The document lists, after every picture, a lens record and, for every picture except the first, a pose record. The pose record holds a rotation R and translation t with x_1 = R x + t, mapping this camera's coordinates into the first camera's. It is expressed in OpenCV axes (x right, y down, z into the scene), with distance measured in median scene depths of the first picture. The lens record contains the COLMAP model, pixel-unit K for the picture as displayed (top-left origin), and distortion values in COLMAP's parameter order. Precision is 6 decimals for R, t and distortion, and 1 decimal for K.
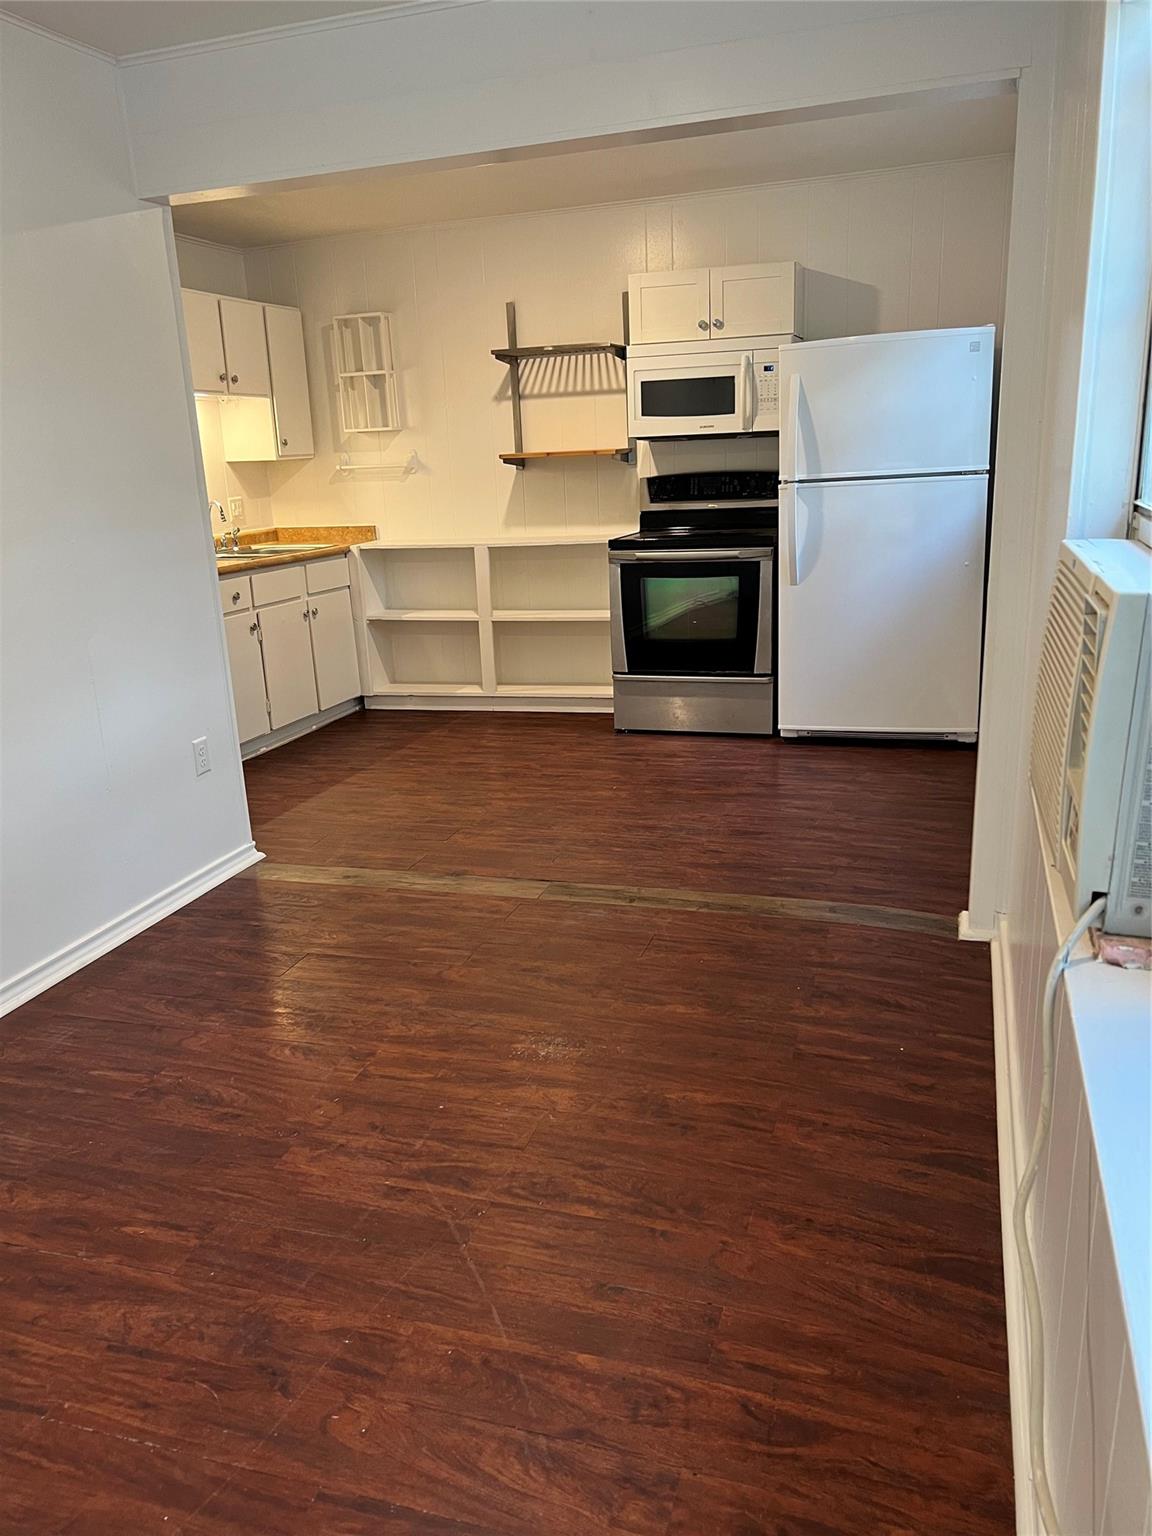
lens RADIAL K [[1157.1, 0, 577.6], [0, 1157.1, 777.7], [0, 0, 1]] dist [0.047715, -0.060604]
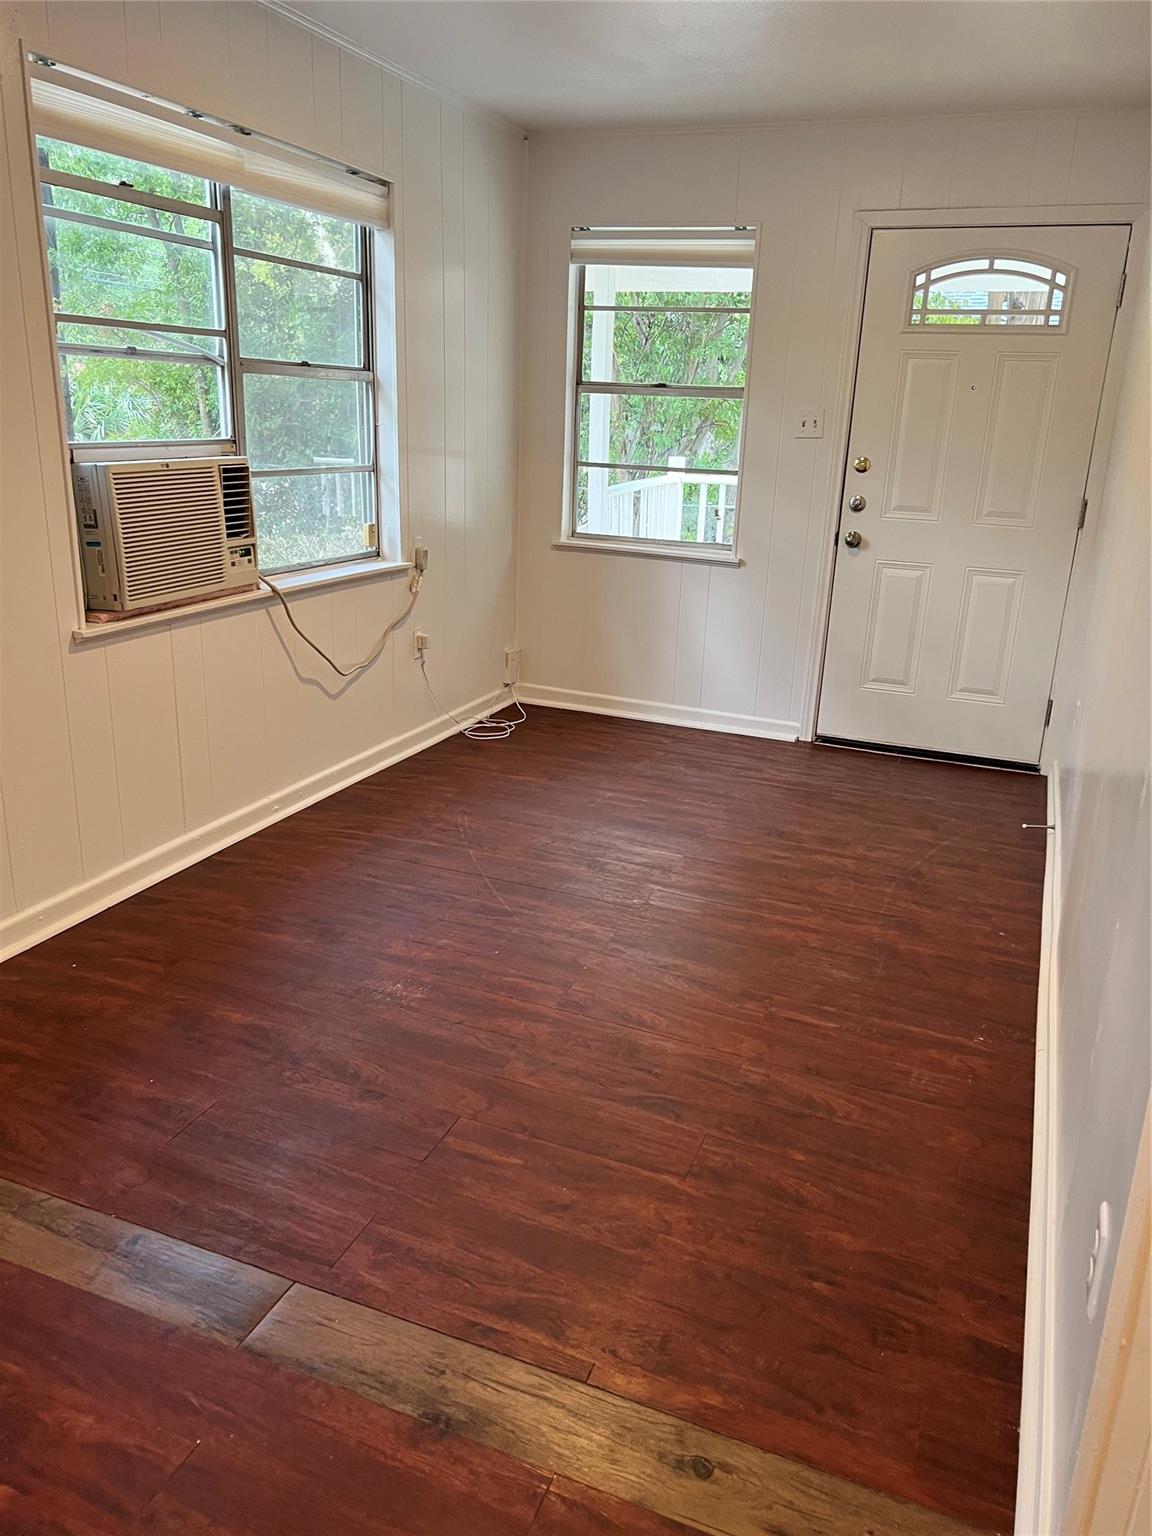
lens RADIAL K [[1157.1, 0, 577.6], [0, 1157.1, 777.7], [0, 0, 1]] dist [0.047715, -0.060604]
pose [[-0.997483, -0.018085, 0.068560, -0.254136], [0.022909, 0.832863, 0.553005, -0.486586], [-0.067102, 0.553184, -0.830352, 1.713903]]
